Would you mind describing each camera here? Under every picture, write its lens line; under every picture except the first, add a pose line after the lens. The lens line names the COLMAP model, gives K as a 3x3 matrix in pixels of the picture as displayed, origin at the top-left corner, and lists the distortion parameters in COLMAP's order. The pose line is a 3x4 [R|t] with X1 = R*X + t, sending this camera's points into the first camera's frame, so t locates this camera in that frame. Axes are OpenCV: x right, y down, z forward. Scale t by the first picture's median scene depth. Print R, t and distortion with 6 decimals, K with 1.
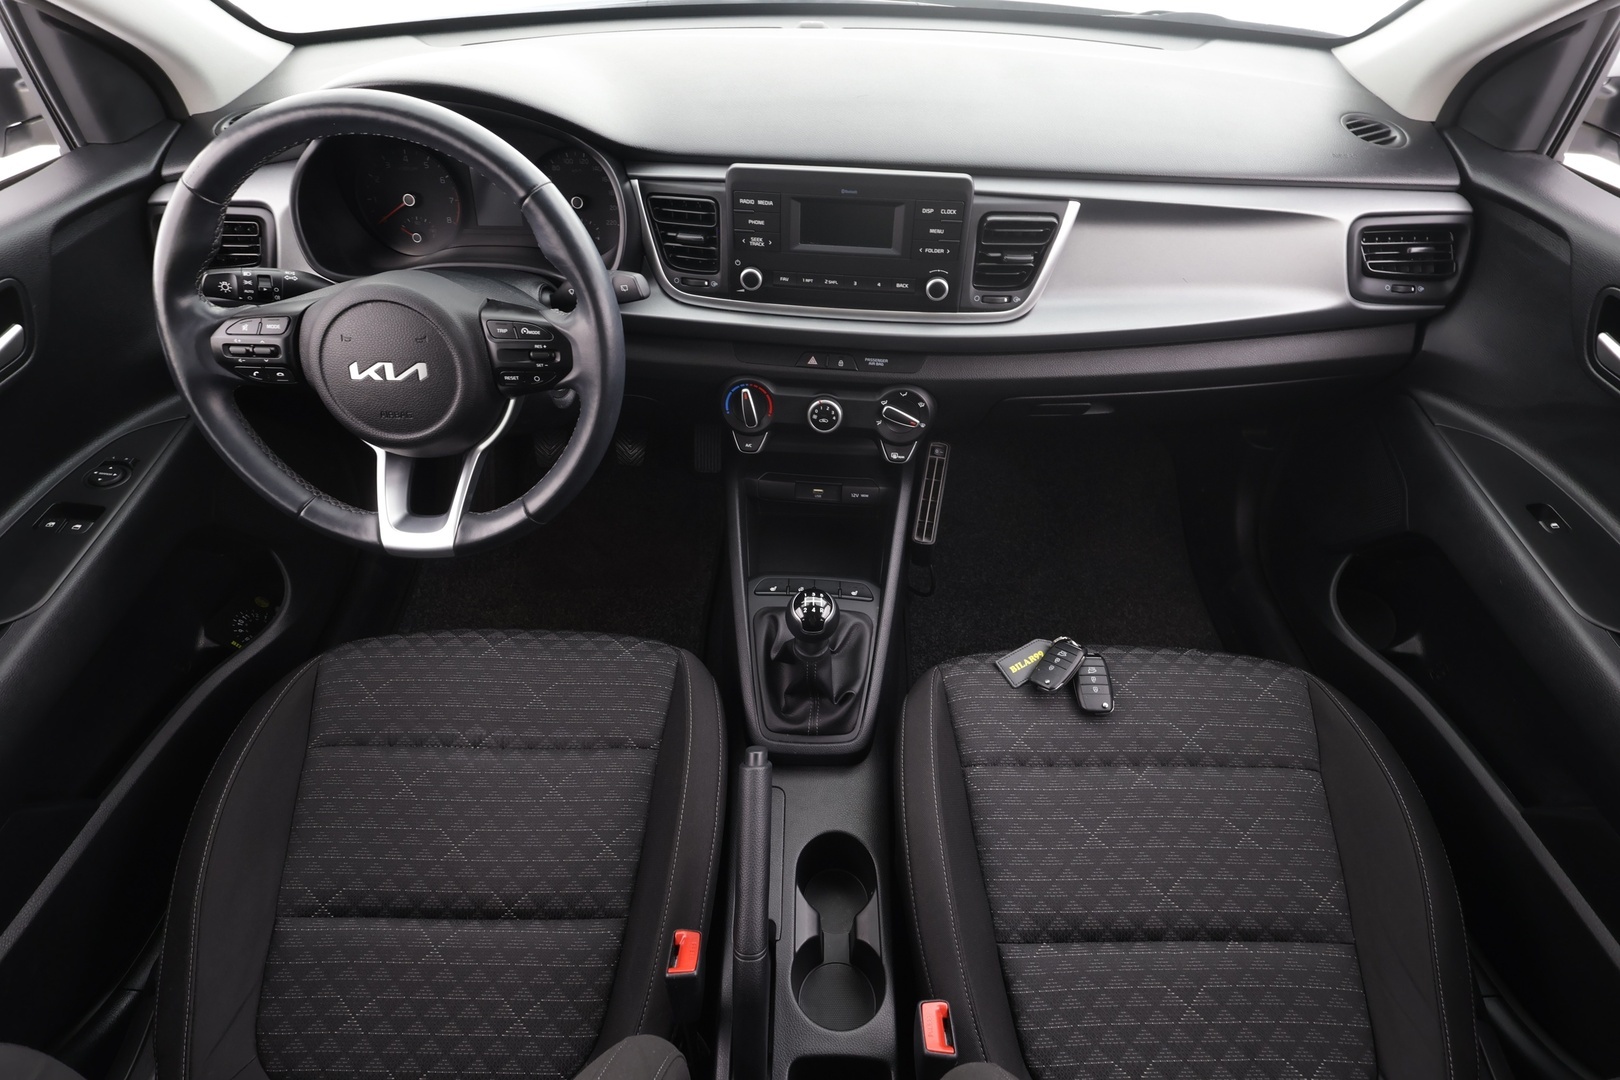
lens RADIAL K [[811.3, 0, 813.5], [0, 811.3, 540.5], [0, 0, 1]] dist [0.001245, 0.001512]
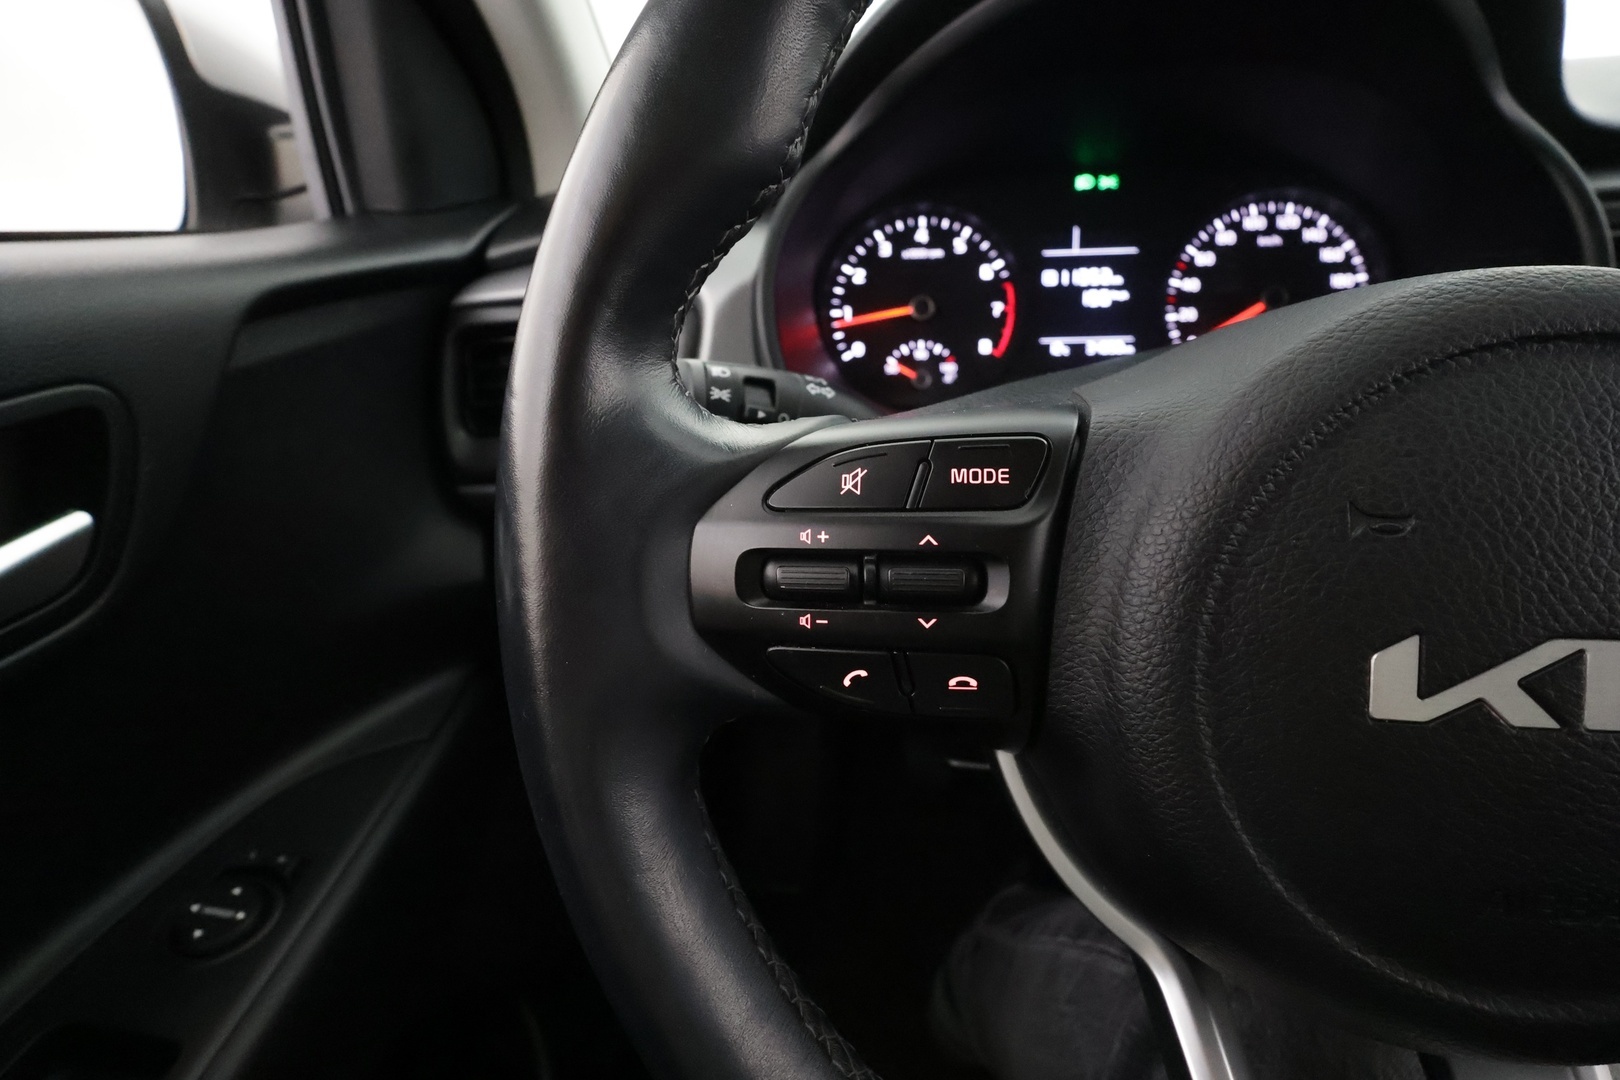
lens RADIAL K [[739.2, 0, 809.7], [0, 739.2, 542.8], [0, 0, 1]] dist [-0.000703, 0.000468]
pose [[0.993347, -0.003610, -0.115099, -0.572239], [-0.032408, 0.950347, -0.309500, -0.149895], [0.110502, 0.311171, 0.943908, 0.669517]]
